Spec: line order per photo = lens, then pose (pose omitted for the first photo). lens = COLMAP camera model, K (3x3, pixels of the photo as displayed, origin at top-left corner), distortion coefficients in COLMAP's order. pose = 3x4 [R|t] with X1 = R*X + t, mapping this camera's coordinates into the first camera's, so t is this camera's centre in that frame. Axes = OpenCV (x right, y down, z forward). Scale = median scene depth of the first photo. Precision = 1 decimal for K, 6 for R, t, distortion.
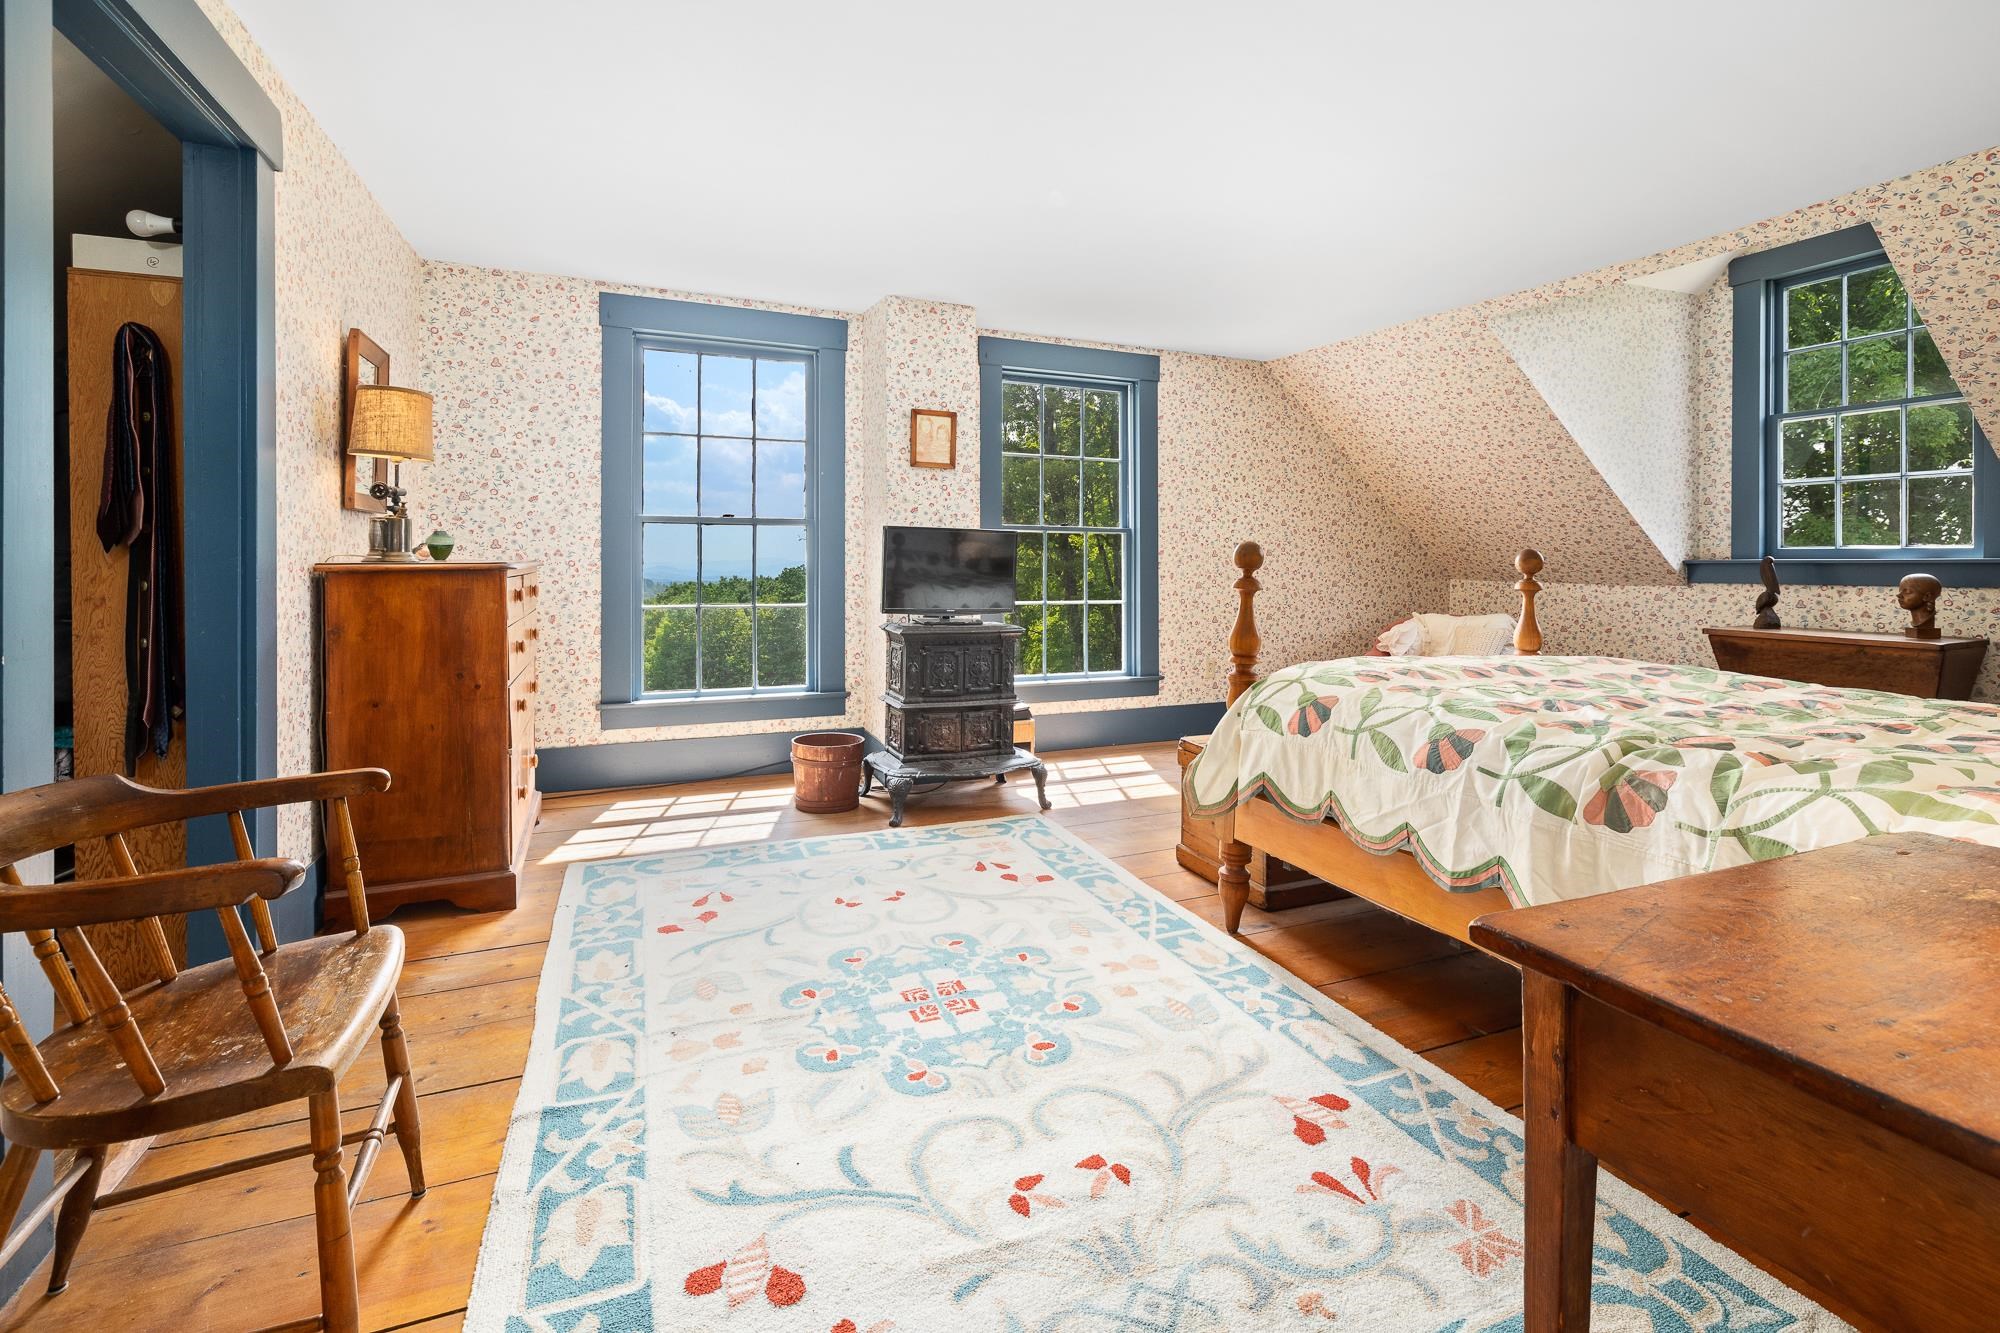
lens RADIAL K [[871.8, 0, 1000.8], [0, 871.8, 564.4], [0, 0, 1]] dist [0.001377, -0.000730]
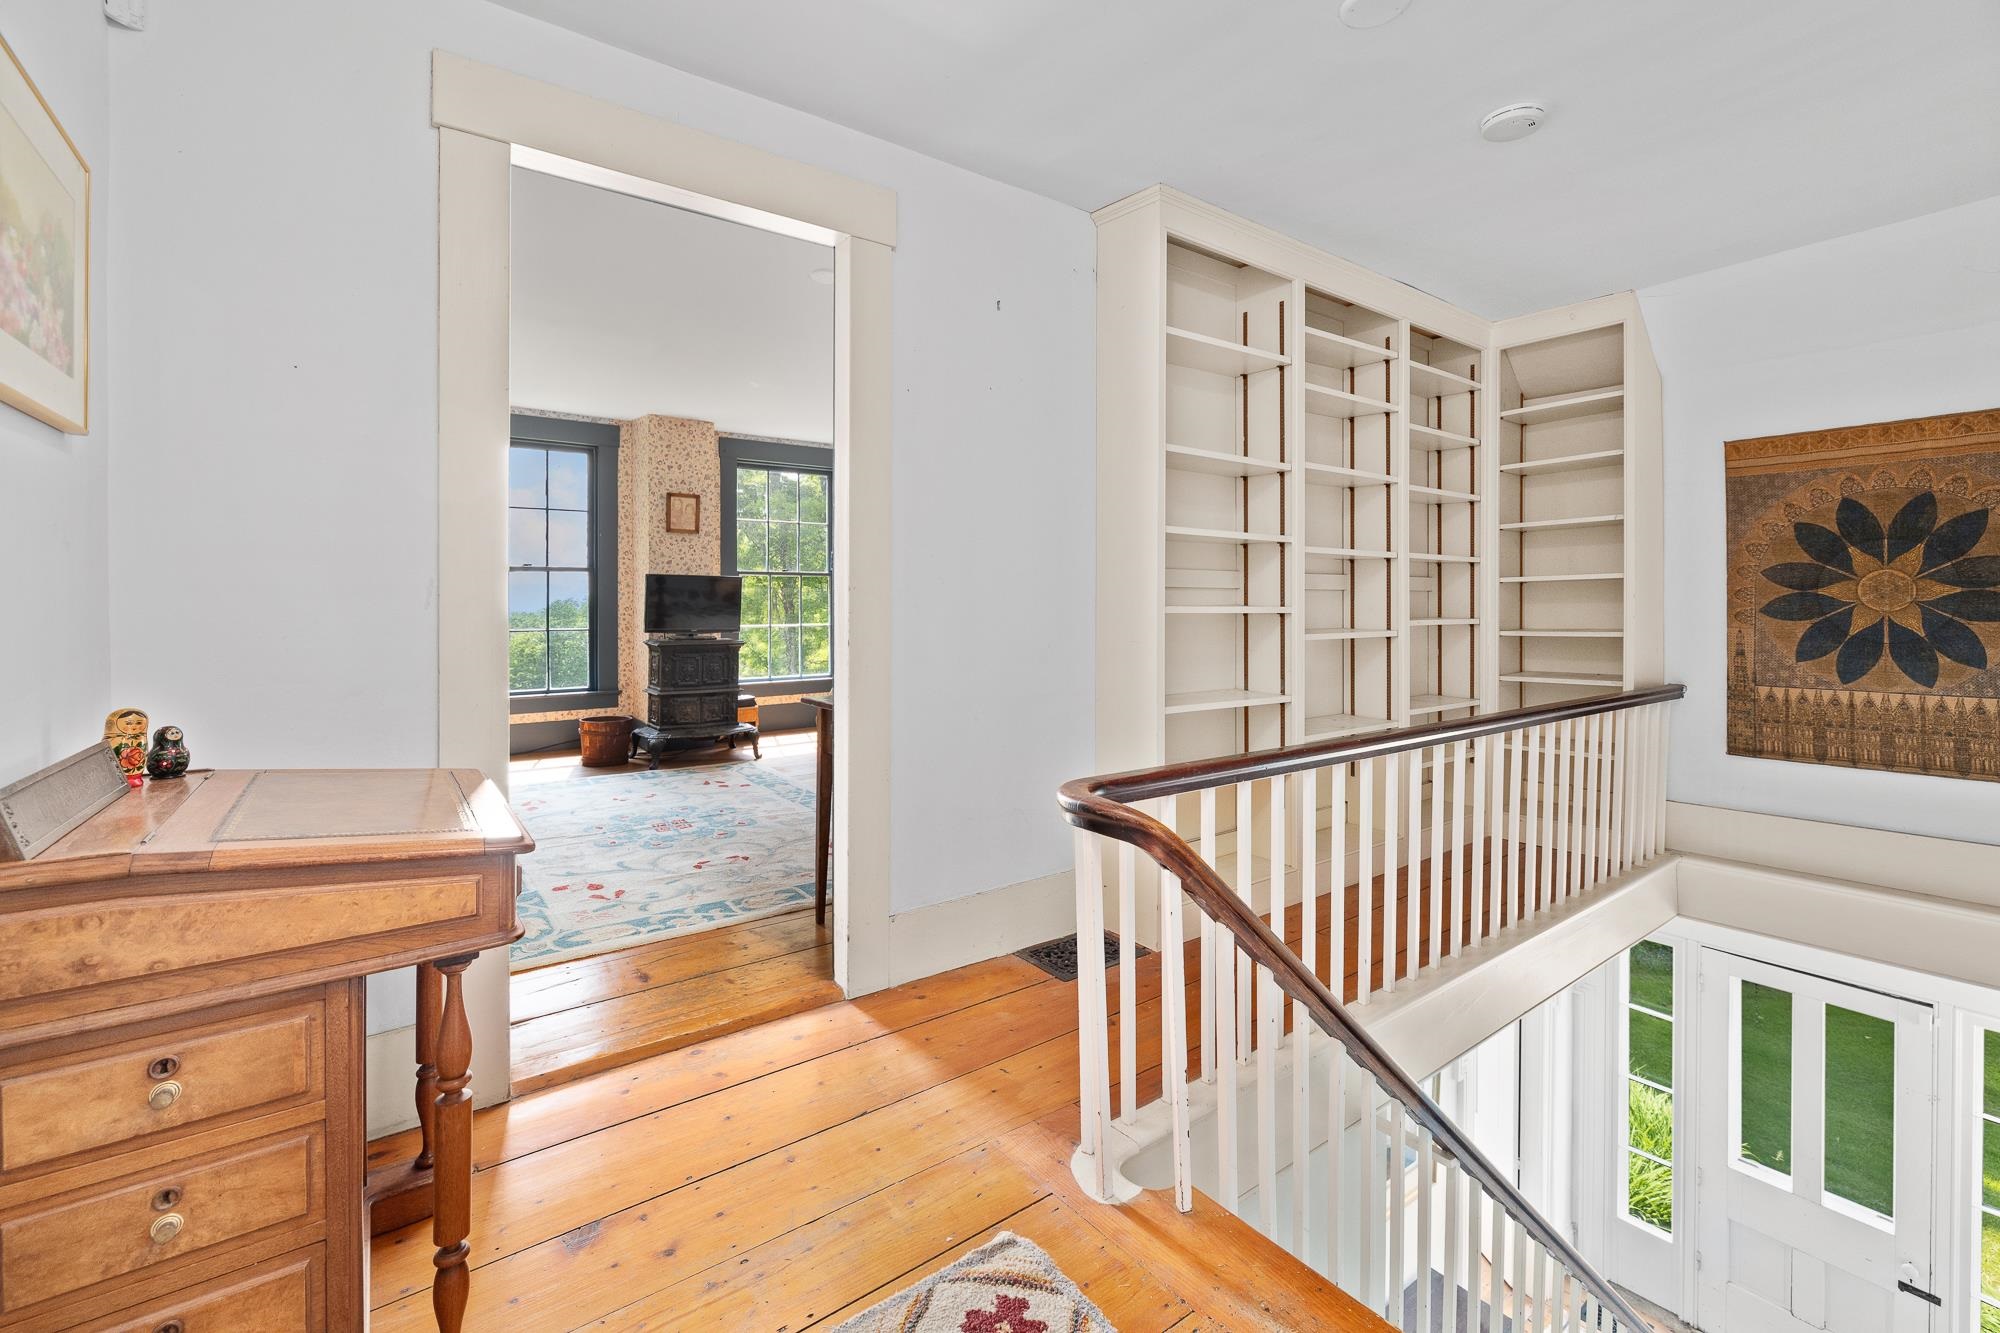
lens RADIAL K [[871.8, 0, 993.2], [0, 871.8, 588.4], [0, 0, 1]] dist [0.001377, -0.000730]
pose [[0.973458, -0.003132, 0.228845, 0.102326], [0.005196, 0.999951, -0.008419, -0.004402], [-0.228807, 0.009384, 0.973427, -0.585493]]
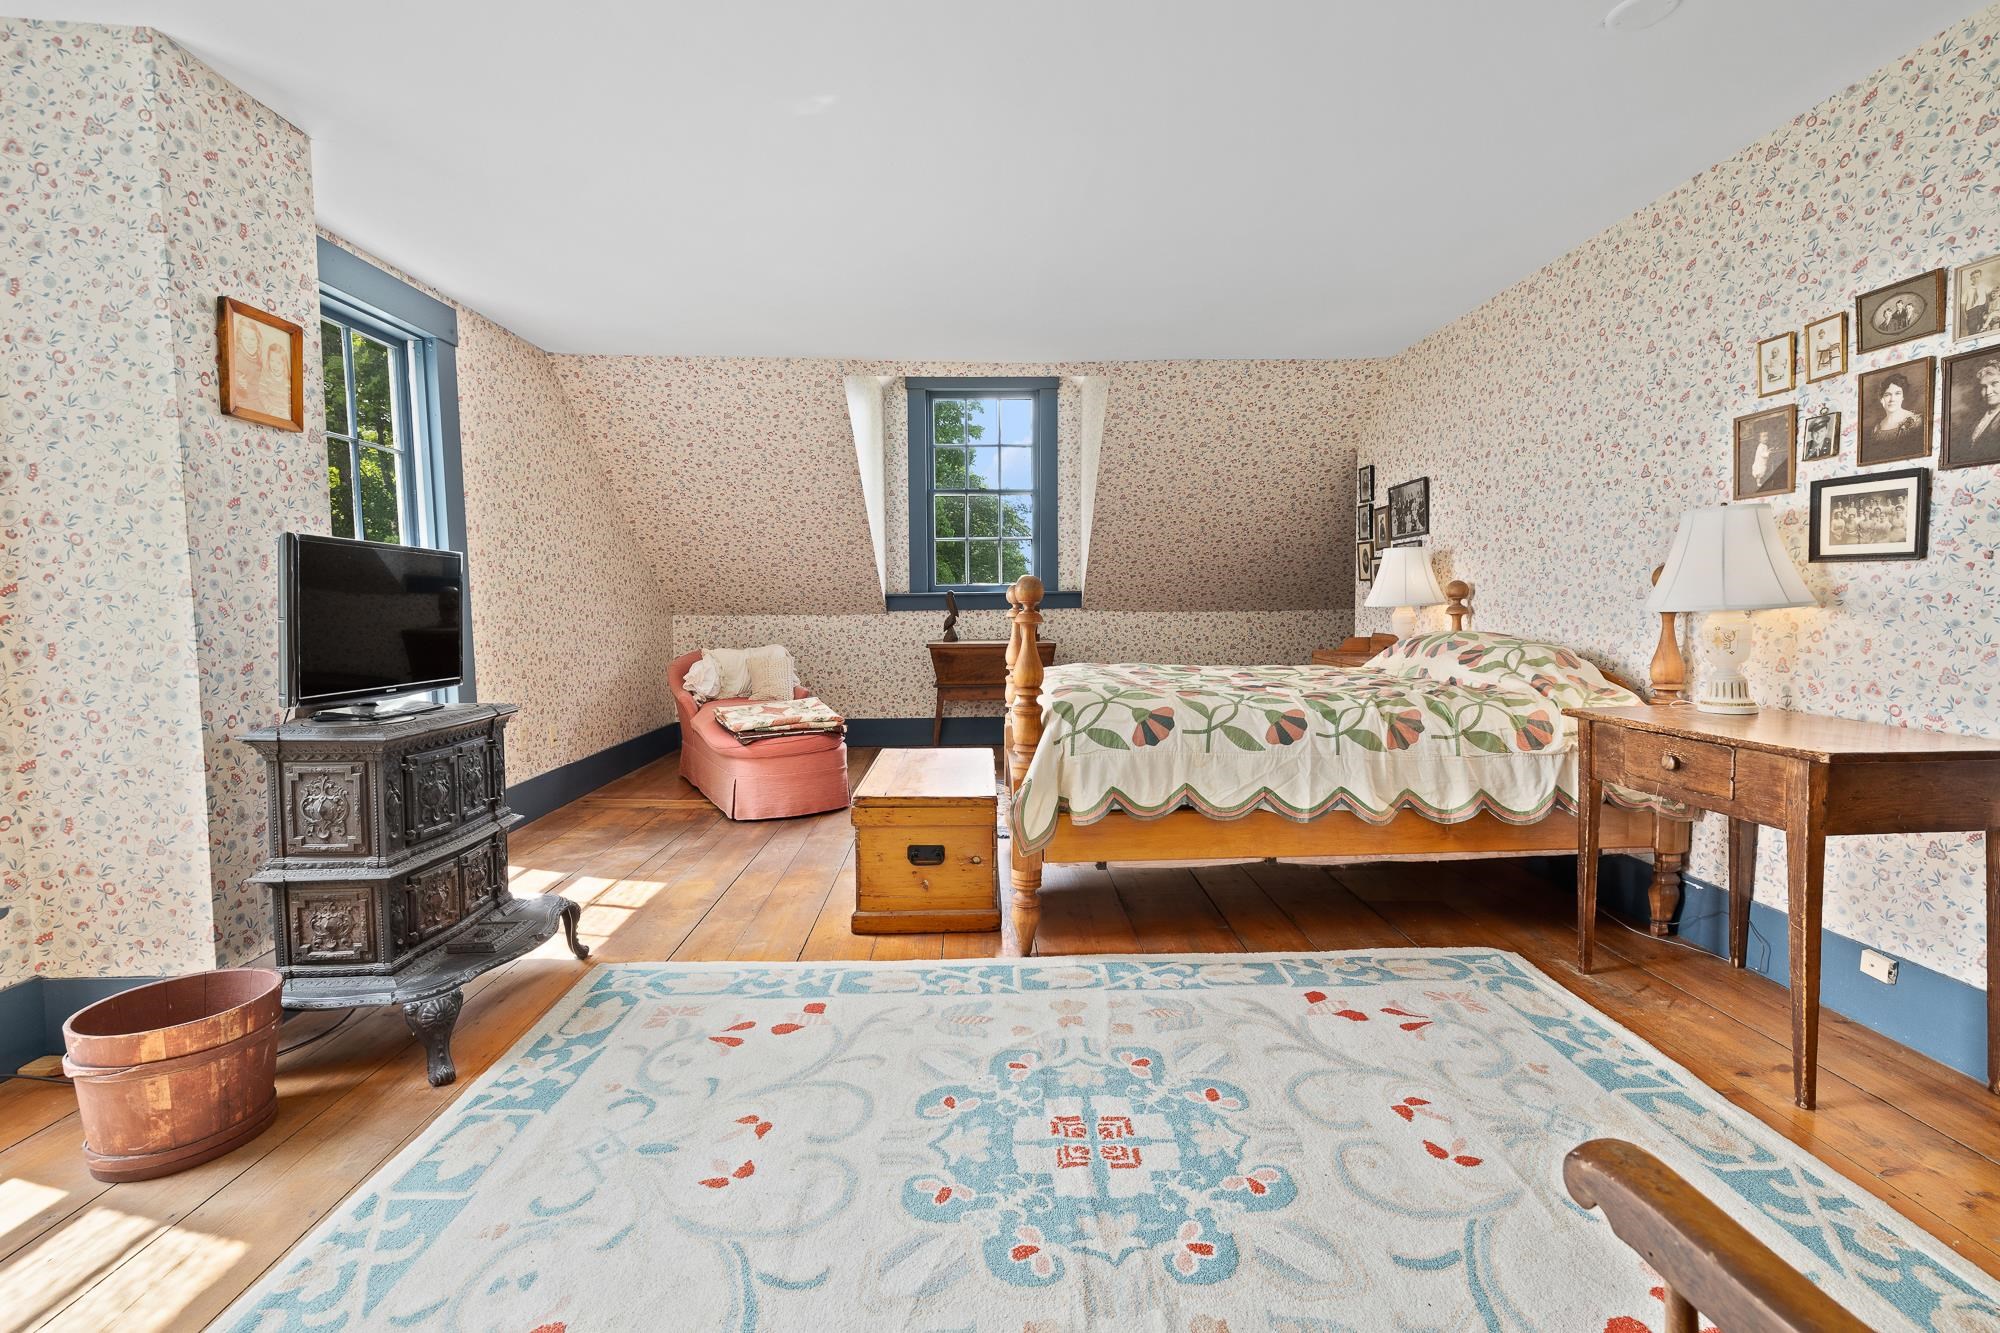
lens RADIAL K [[871.8, 0, 1020.9], [0, 871.8, 651.0], [0, 0, 1]] dist [0.001377, -0.000730]
pose [[0.358666, -0.067056, 0.931054, -0.453224], [0.014129, 0.997692, 0.066412, -0.004410], [-0.933359, -0.010665, 0.358786, 0.431406]]
